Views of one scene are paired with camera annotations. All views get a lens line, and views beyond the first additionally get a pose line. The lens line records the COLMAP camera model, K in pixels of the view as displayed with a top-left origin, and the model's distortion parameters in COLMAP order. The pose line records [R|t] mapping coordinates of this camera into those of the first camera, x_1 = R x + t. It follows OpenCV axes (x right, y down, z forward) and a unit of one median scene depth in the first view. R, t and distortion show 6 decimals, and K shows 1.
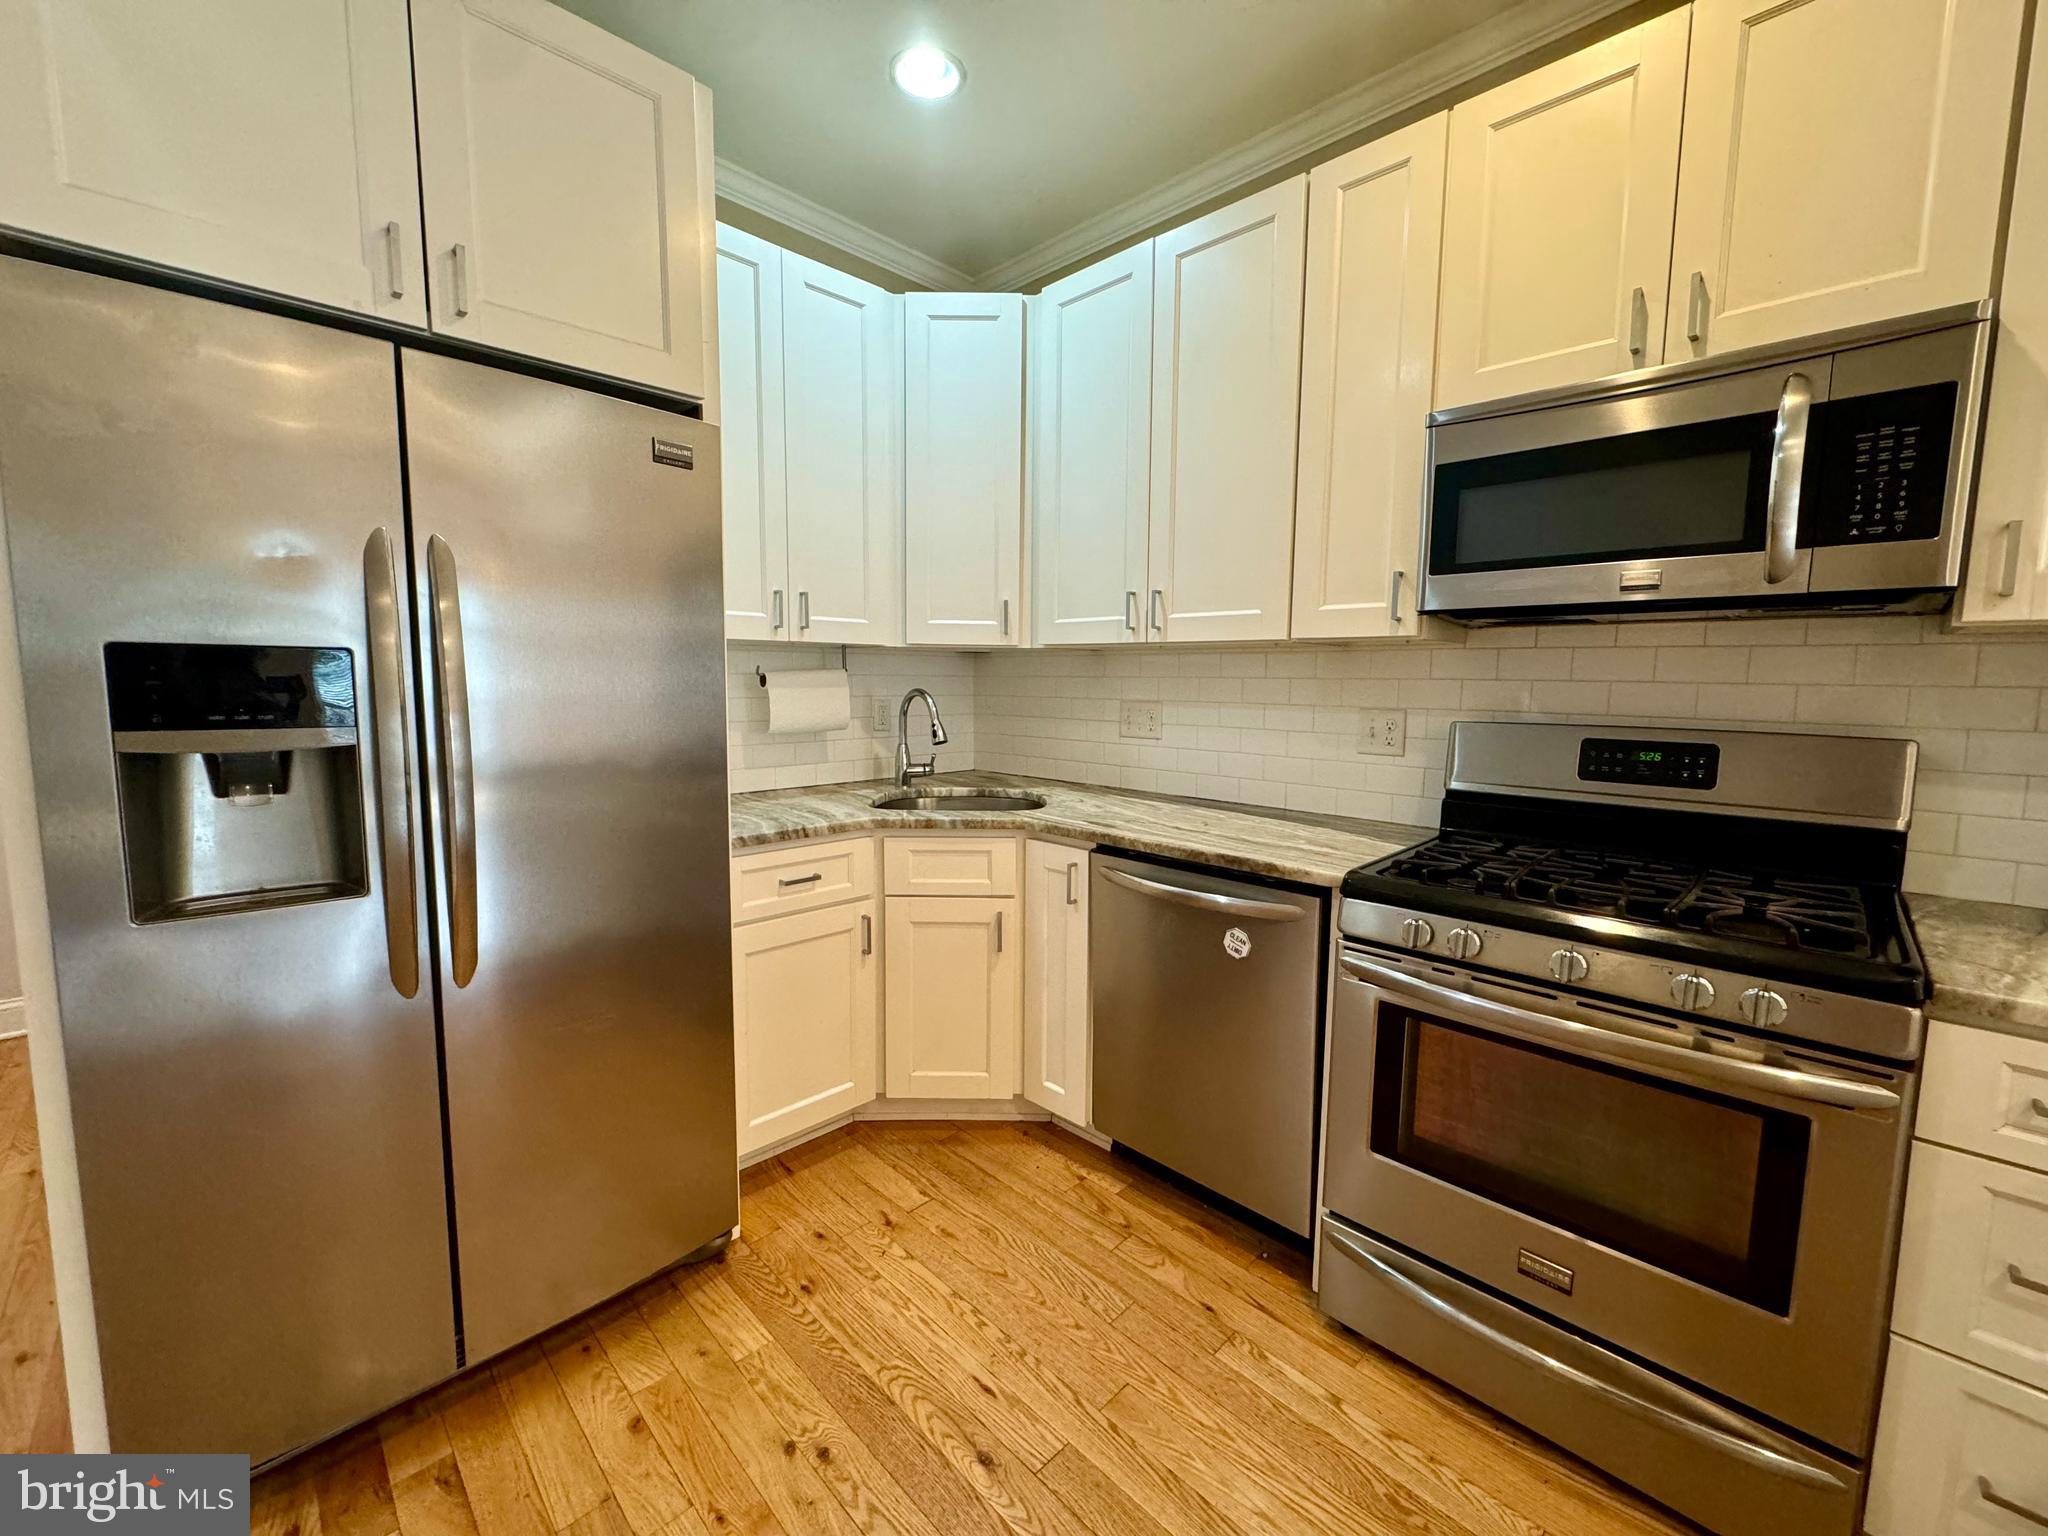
lens RADIAL K [[819.5, 0, 1024.1], [0, 819.5, 761.6], [0, 0, 1]] dist [-0.002694, 0.000723]
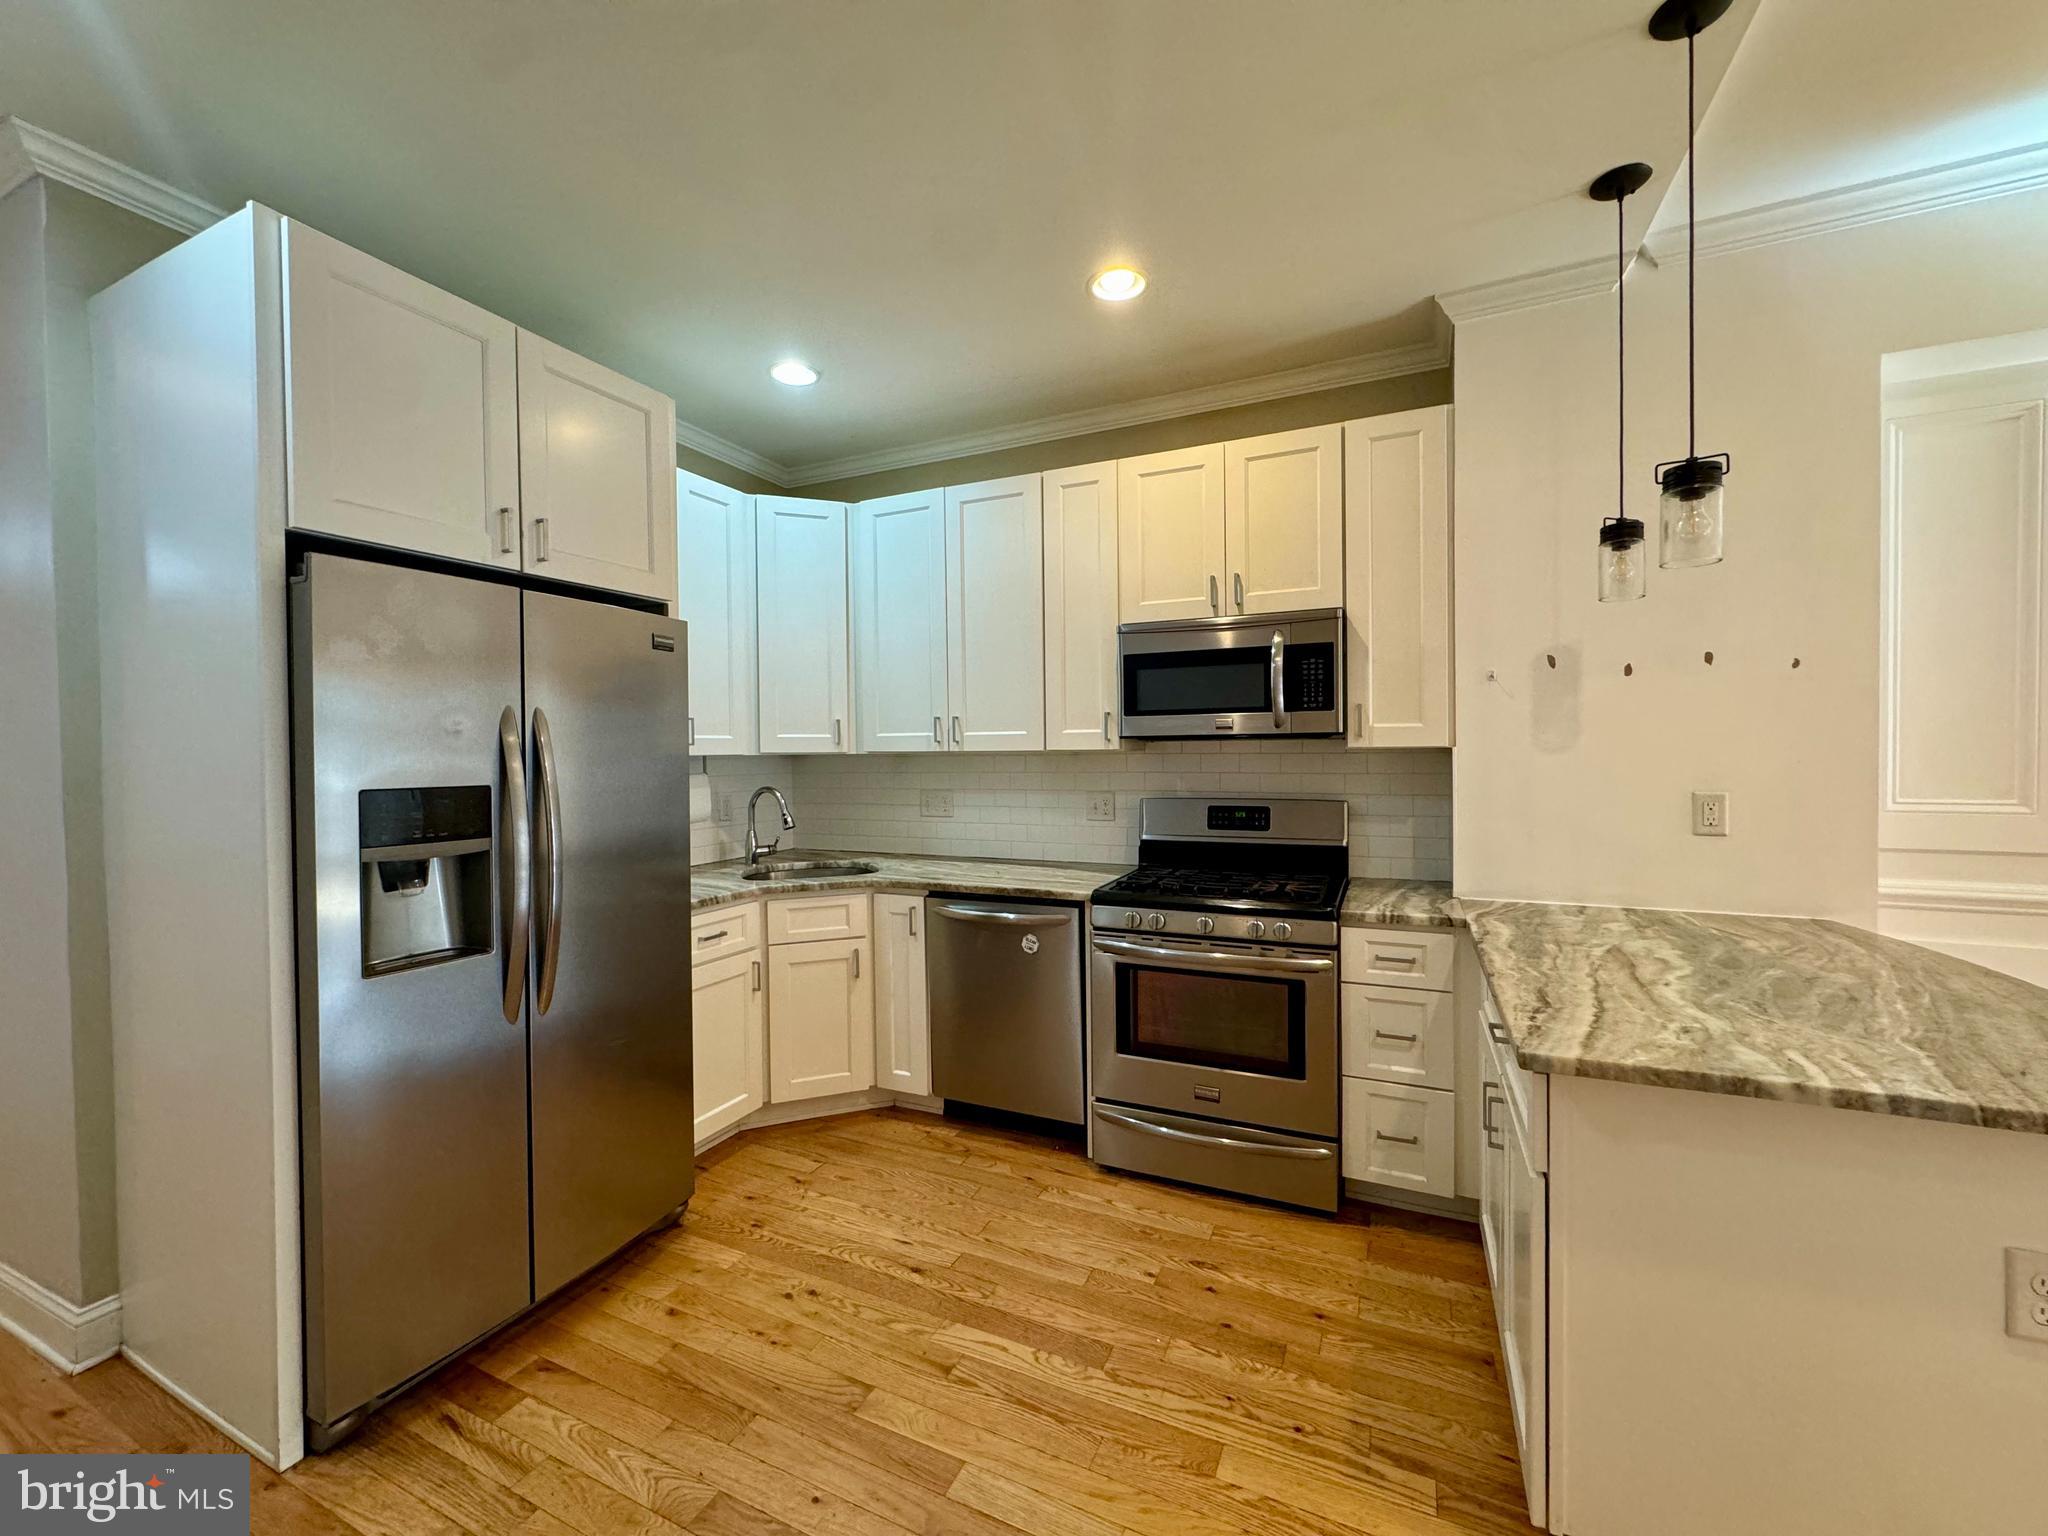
lens RADIAL K [[819.5, 0, 1024.1], [0, 819.5, 761.9], [0, 0, 1]] dist [-0.002694, 0.000723]
pose [[0.939228, -0.025644, 0.342334, -0.310421], [0.056384, 0.995187, -0.080148, -0.003741], [-0.338631, 0.094580, 0.936154, -0.561480]]
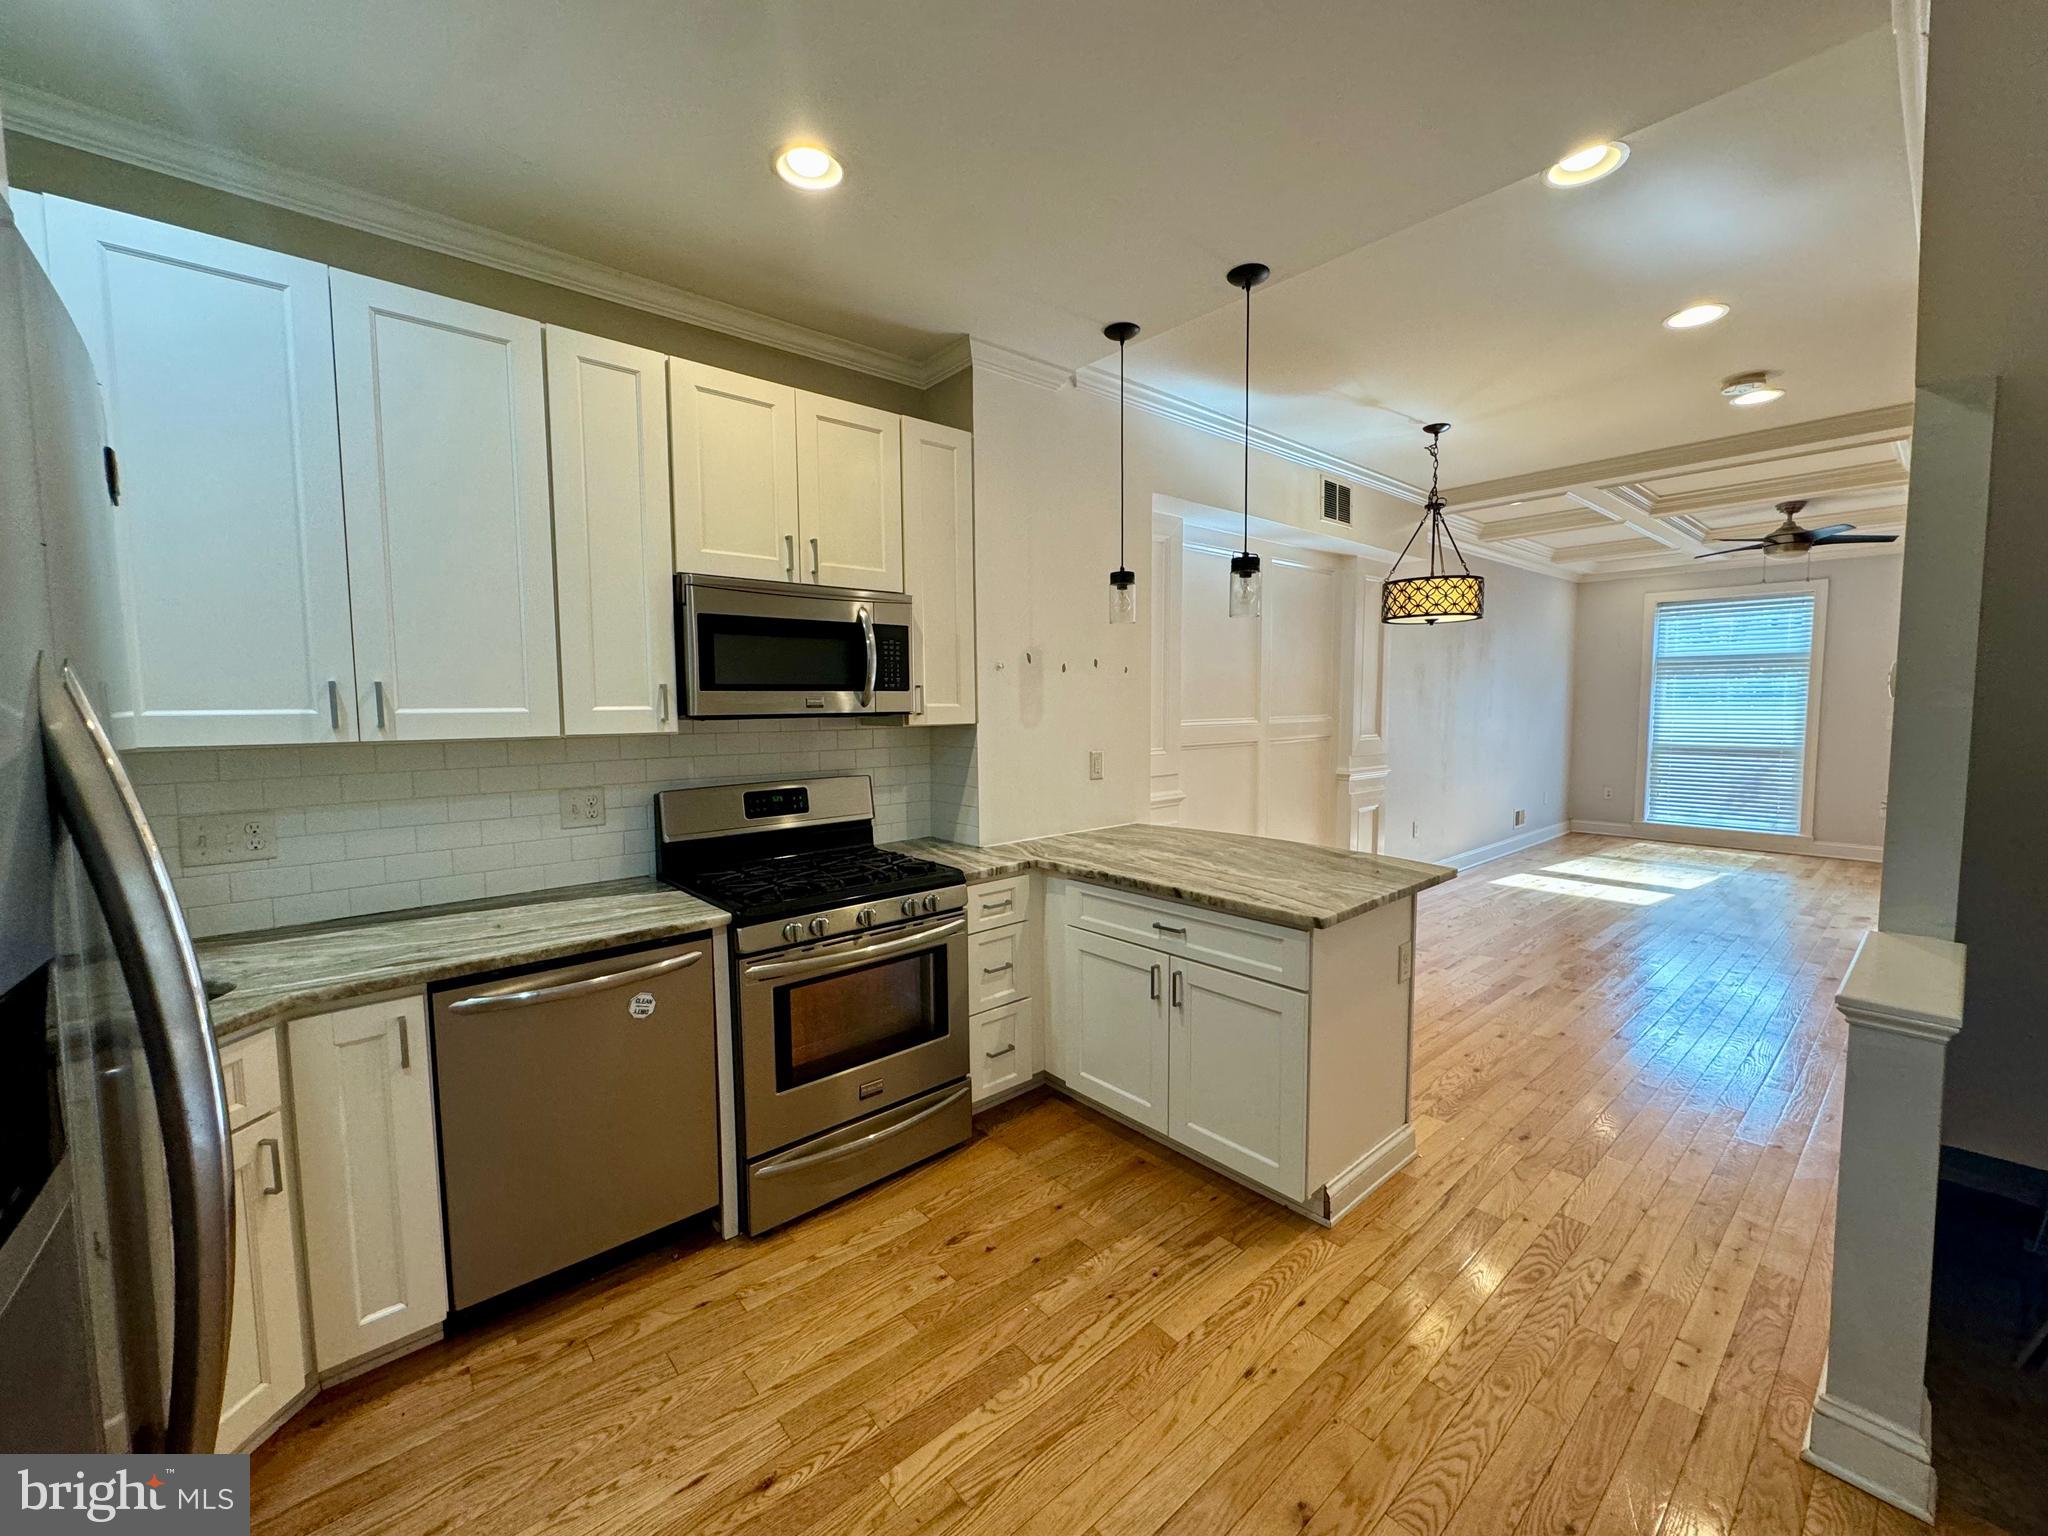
lens RADIAL K [[819.5, 0, 1026.2], [0, 819.5, 762.5], [0, 0, 1]] dist [-0.002694, 0.000723]
pose [[0.069891, -0.086004, 0.993840, -0.880442], [0.113601, 0.990482, 0.077724, -0.155886], [-0.991065, 0.107469, 0.078995, 0.365661]]
